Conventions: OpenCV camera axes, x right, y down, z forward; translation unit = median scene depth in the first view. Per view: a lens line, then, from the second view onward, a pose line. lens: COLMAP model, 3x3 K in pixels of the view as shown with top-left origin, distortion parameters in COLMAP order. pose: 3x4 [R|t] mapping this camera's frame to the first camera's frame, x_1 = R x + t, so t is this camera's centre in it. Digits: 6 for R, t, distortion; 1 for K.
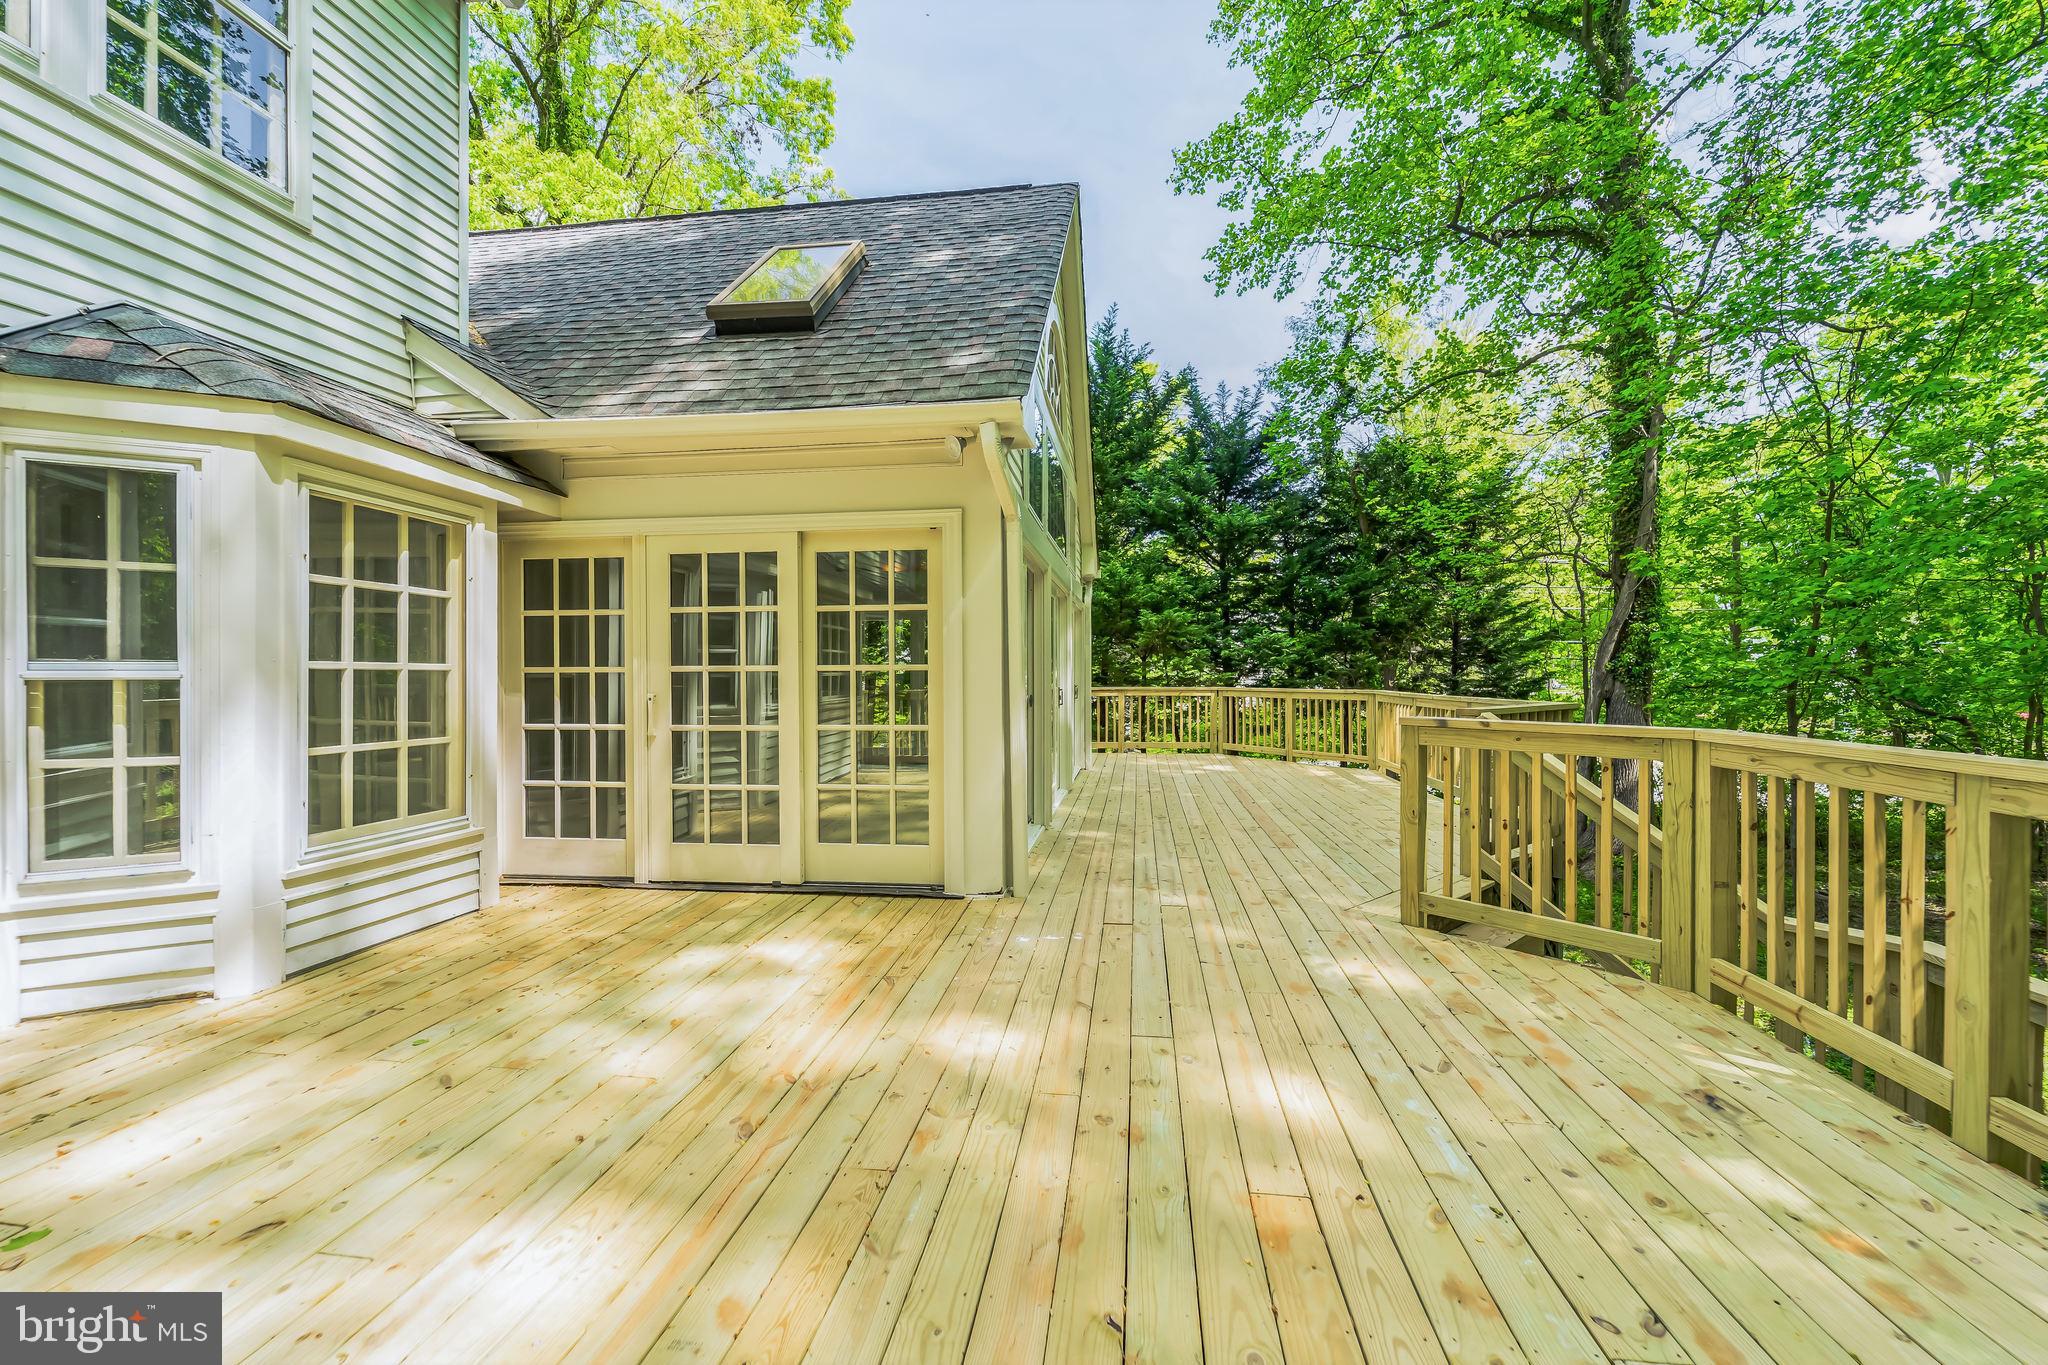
lens RADIAL K [[827.1, 0, 1035.5], [0, 827.1, 680.0], [0, 0, 1]] dist [-0.000673, -0.000382]
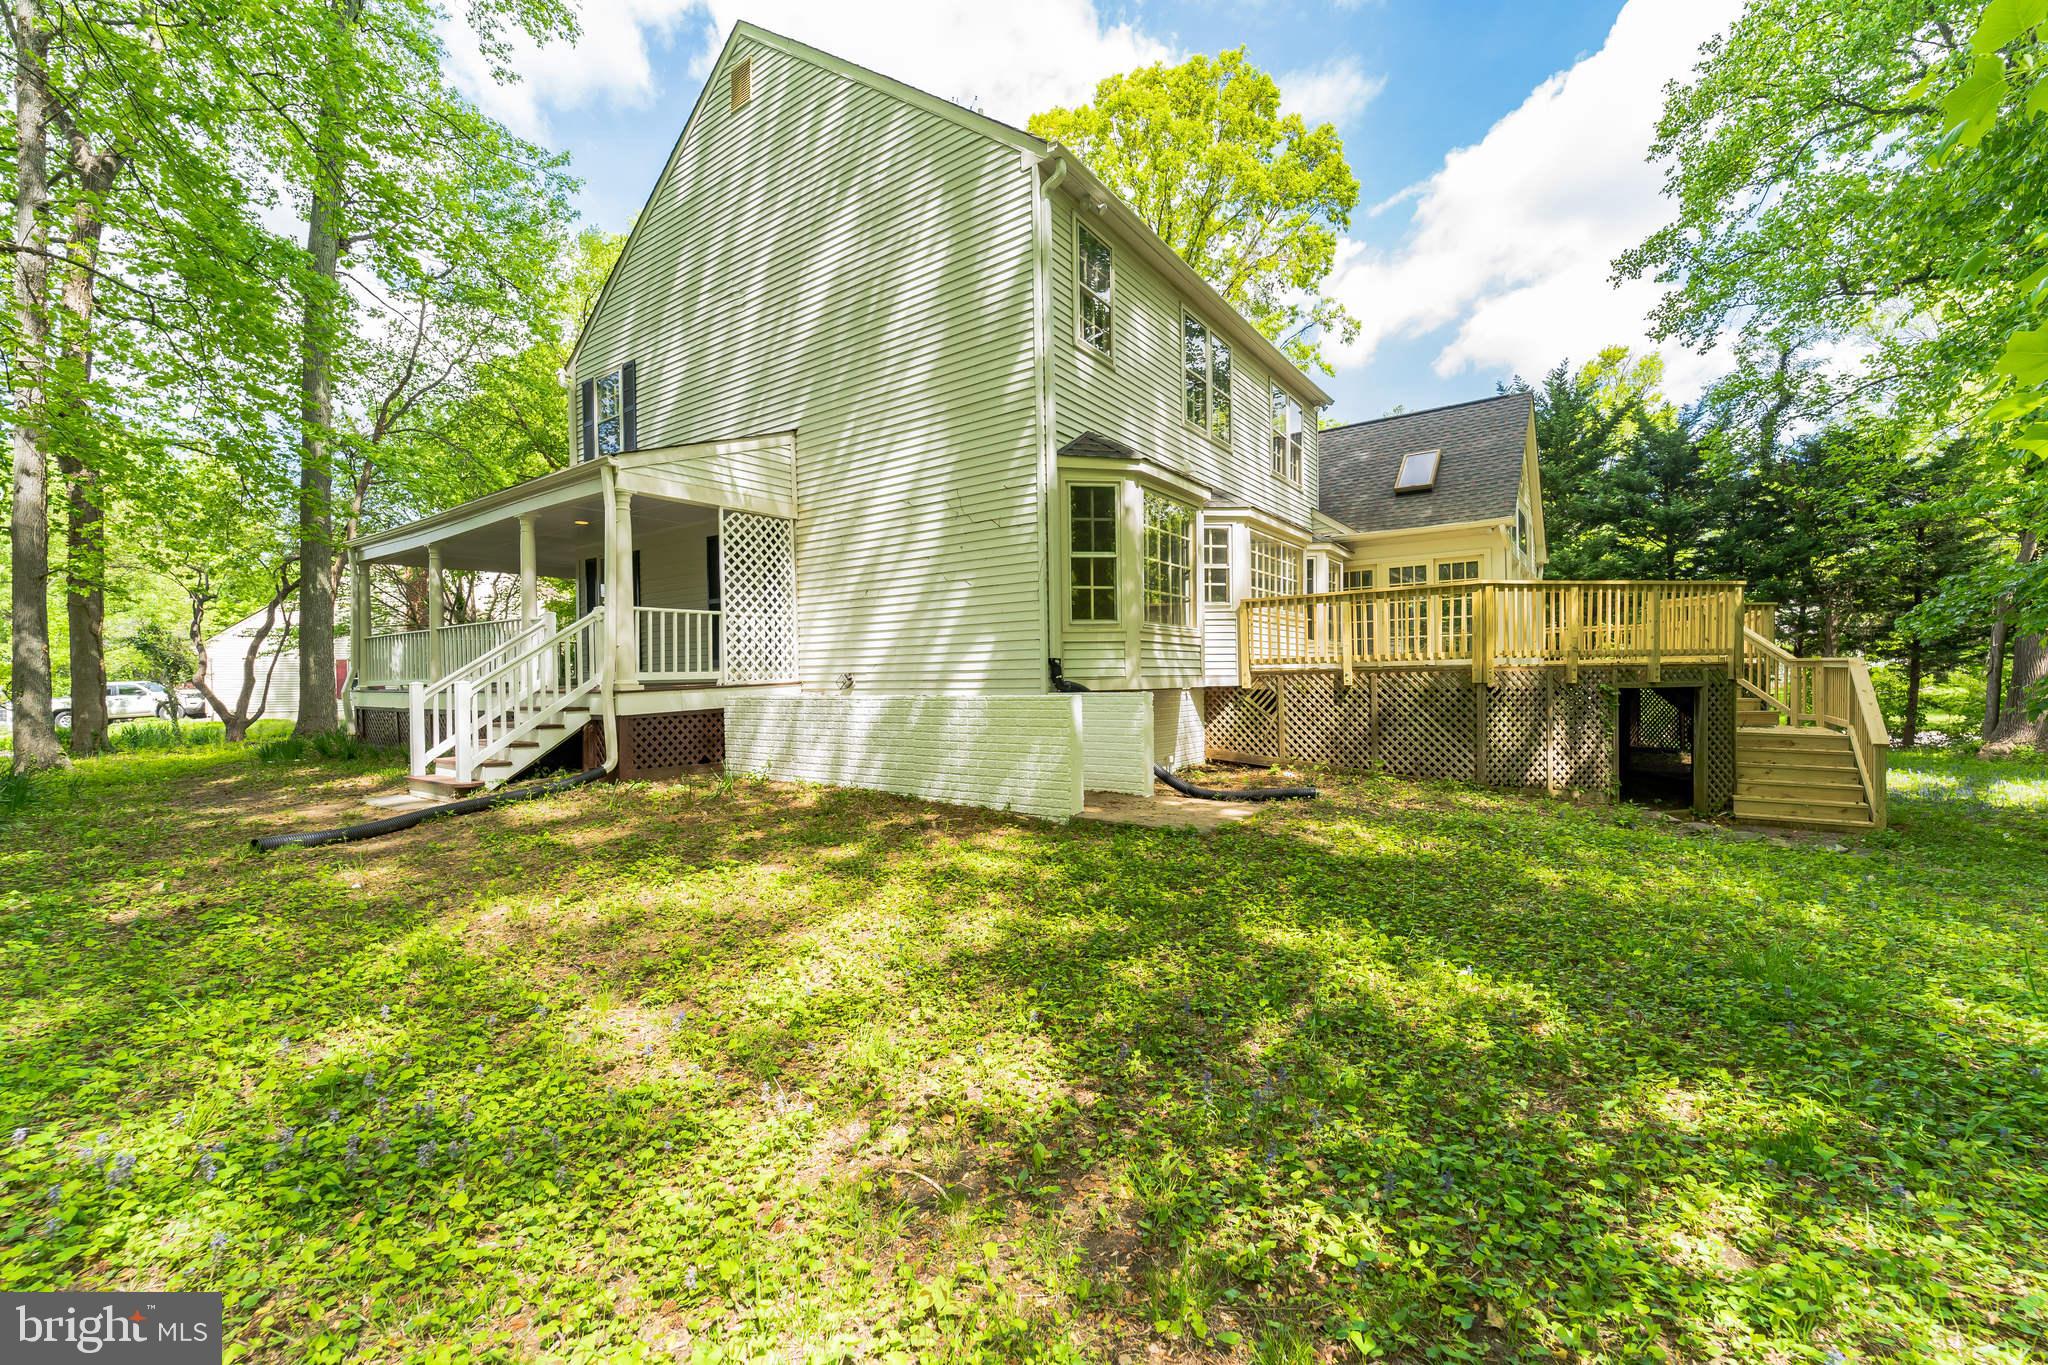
lens RADIAL K [[826.6, 0, 1021.5], [0, 826.6, 696.6], [0, 0, 1]] dist [0.000599, -0.000076]
pose [[0.875232, 0.000447, -0.483702, -0.030026], [0.008453, 0.999833, 0.016218, 0.070618], [0.483629, -0.018283, 0.875082, -0.625842]]
